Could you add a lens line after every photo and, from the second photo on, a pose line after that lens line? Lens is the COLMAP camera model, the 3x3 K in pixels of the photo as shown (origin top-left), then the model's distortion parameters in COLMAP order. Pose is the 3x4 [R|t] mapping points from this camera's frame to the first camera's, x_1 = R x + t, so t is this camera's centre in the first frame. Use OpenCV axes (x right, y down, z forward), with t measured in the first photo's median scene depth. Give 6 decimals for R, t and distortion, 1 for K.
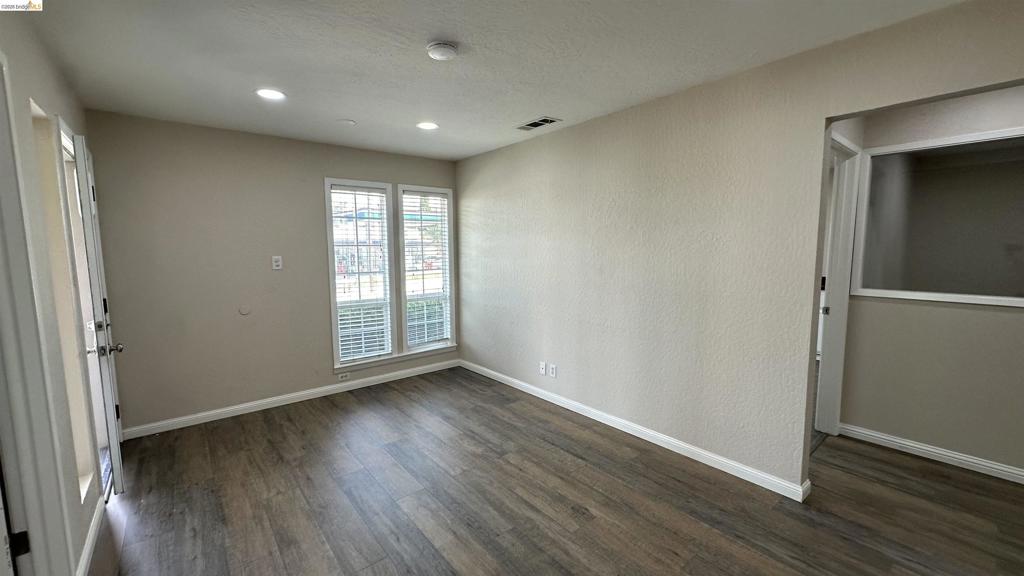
lens RADIAL K [[403.7, 0, 512.0], [0, 403.7, 288.0], [0, 0, 1]] dist [0.000266, 0.000104]
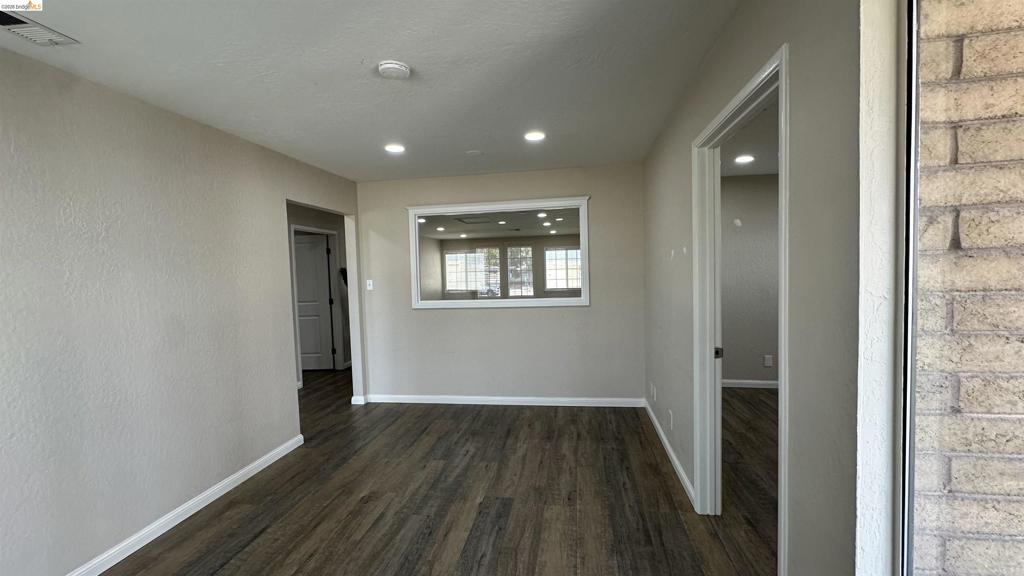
lens RADIAL K [[403.7, 0, 512.0], [0, 403.7, 288.0], [0, 0, 1]] dist [0.000266, 0.000104]
pose [[-0.655017, -0.005248, 0.755596, -0.941950], [0.113342, 0.987980, 0.105117, -0.119708], [-0.747065, 0.154494, -0.646548, 1.291195]]
